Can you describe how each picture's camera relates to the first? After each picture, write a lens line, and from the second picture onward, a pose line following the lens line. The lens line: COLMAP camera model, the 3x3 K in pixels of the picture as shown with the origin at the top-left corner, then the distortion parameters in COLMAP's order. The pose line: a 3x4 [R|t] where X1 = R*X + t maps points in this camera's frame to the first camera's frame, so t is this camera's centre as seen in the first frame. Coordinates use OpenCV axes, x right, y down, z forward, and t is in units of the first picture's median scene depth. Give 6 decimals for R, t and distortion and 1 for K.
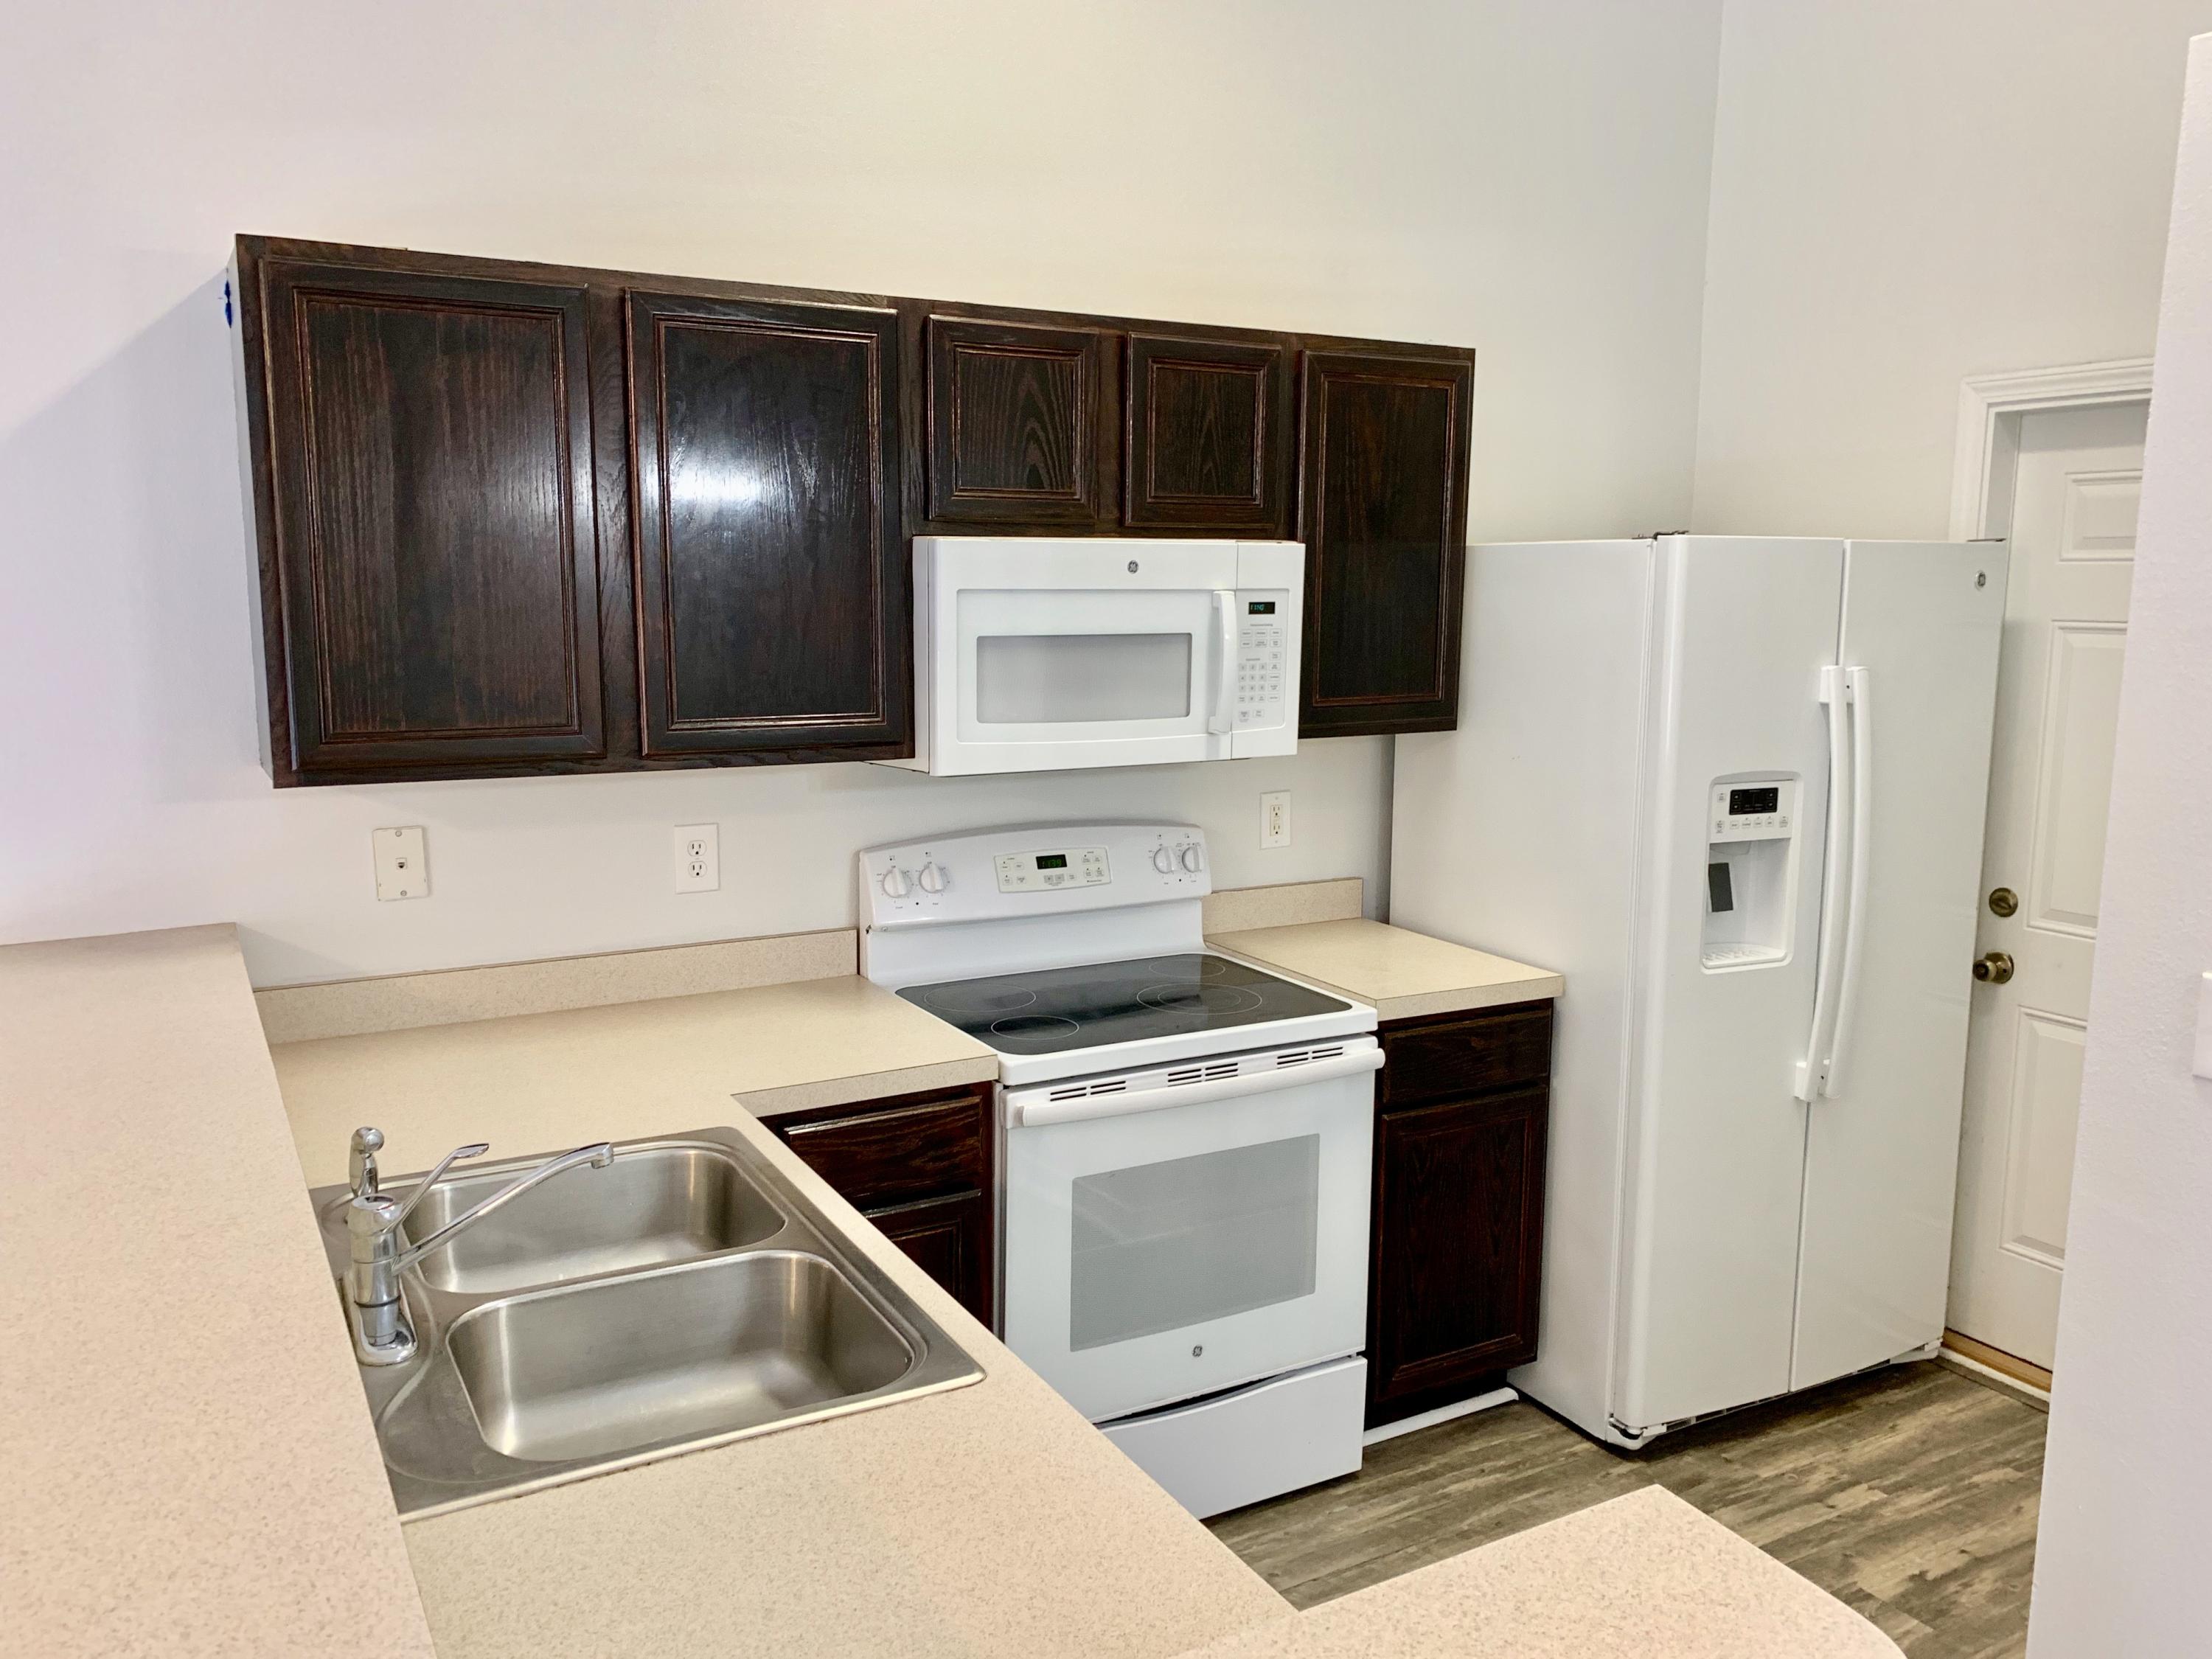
lens RADIAL K [[1648.6, 0, 1061.1], [0, 1648.6, 846.6], [0, 0, 1]] dist [0.018156, 0.000162]
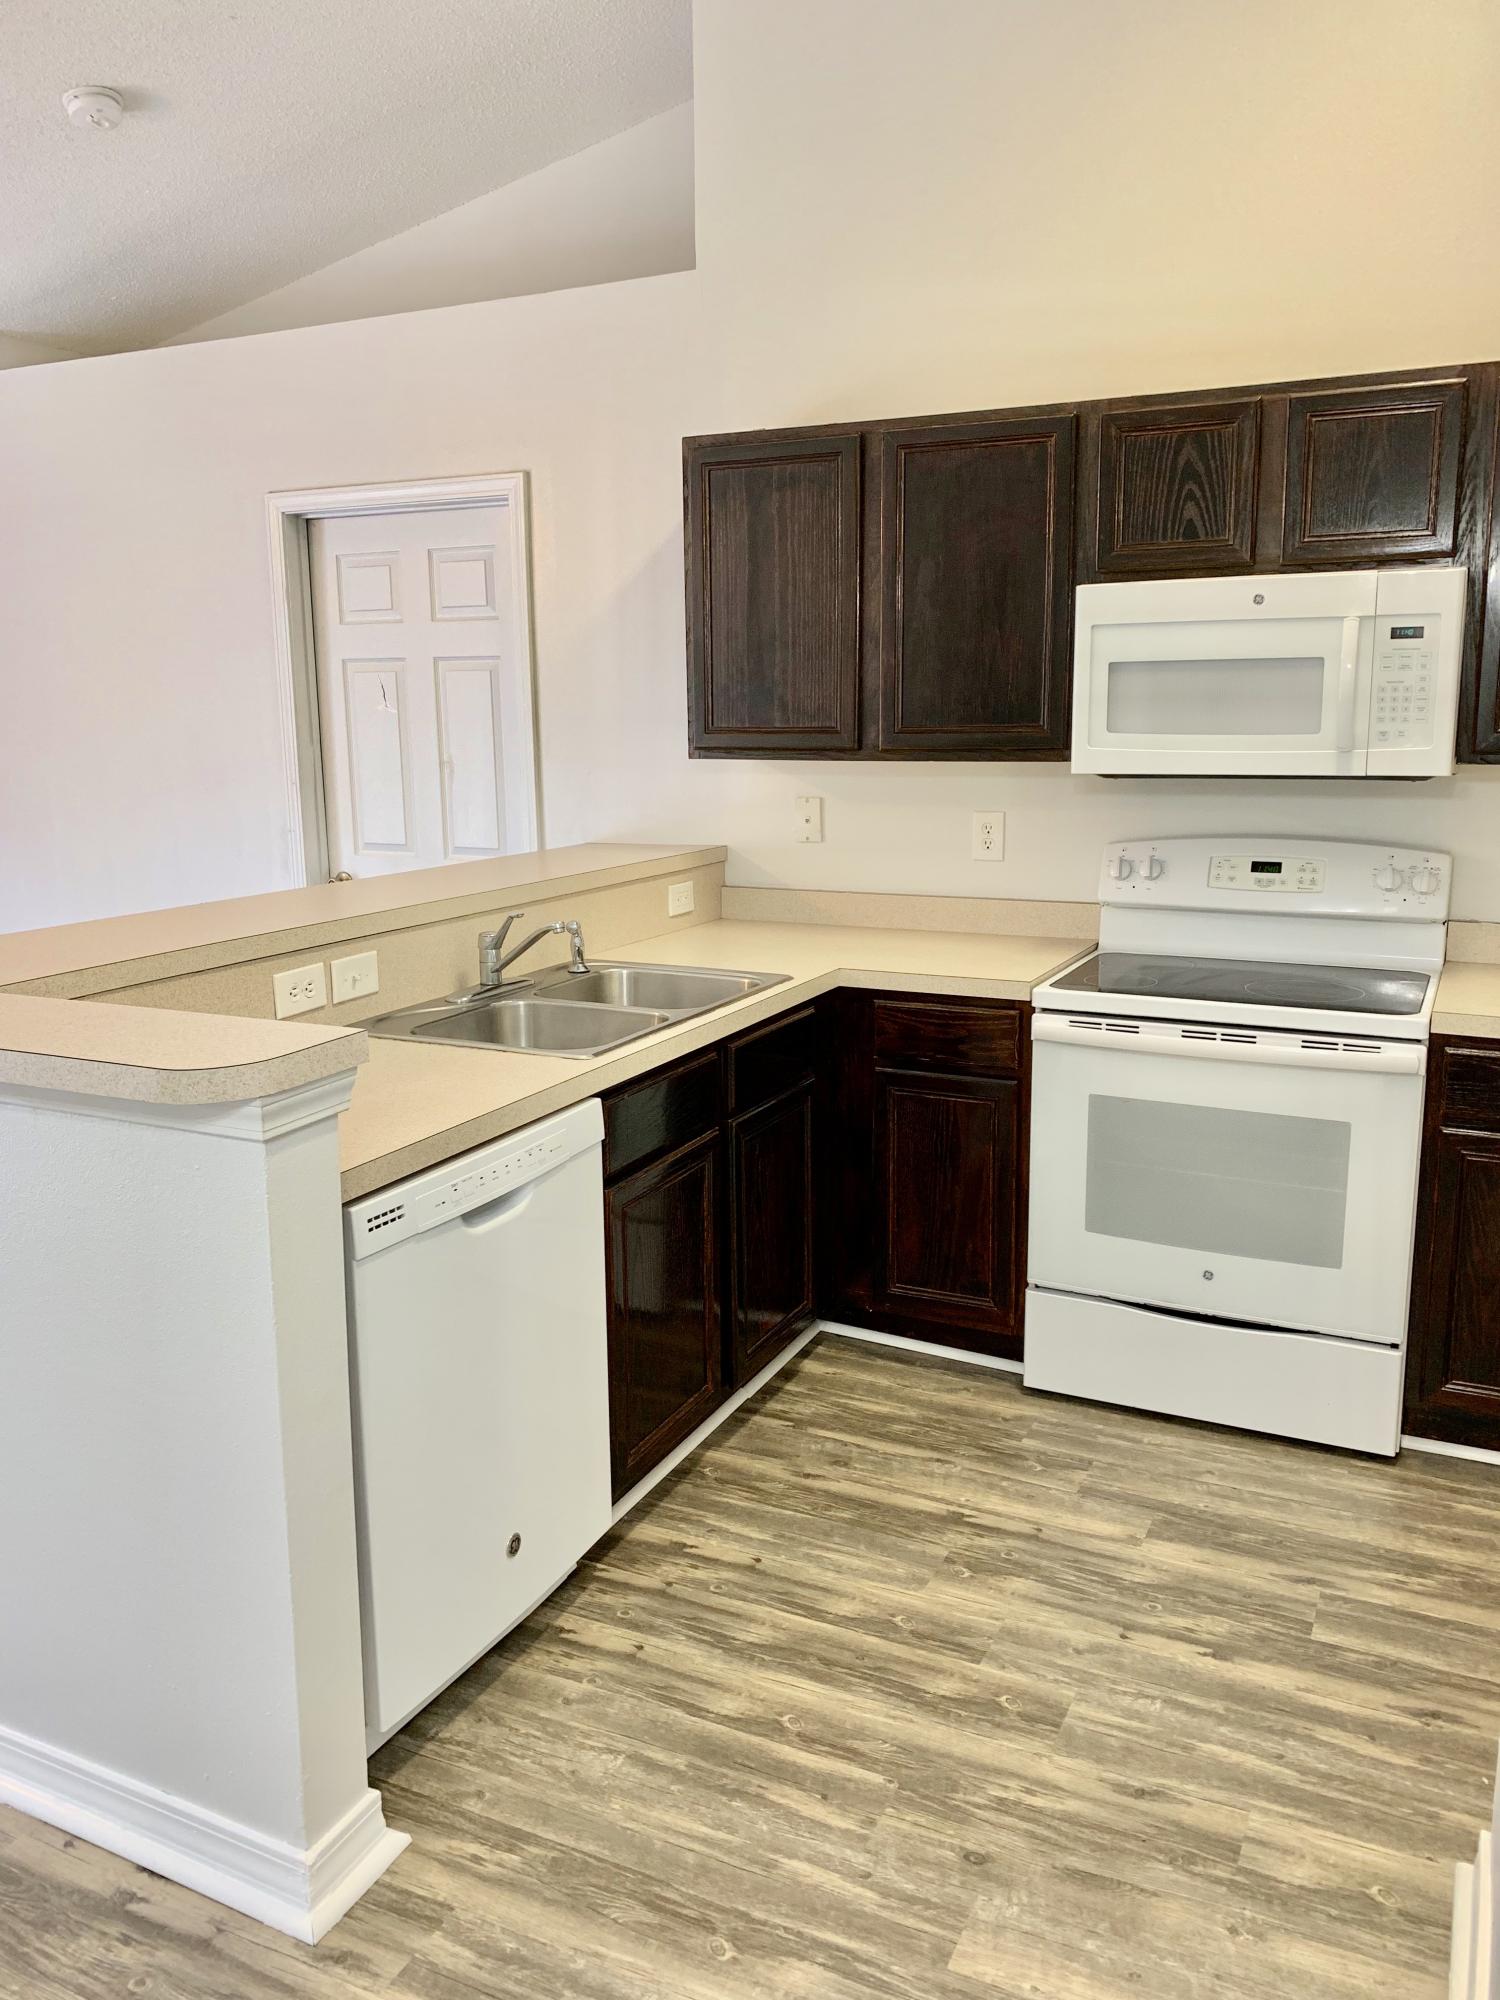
lens RADIAL K [[1531.5, 0, 750.0], [0, 1531.5, 1000.0], [0, 0, 1]] dist [-0.001123, -0.000424]
pose [[0.587336, 0.142090, -0.796773, 0.707989], [-0.115797, 0.989093, 0.091028, 0.049551], [0.801017, 0.038799, 0.597383, 0.083295]]
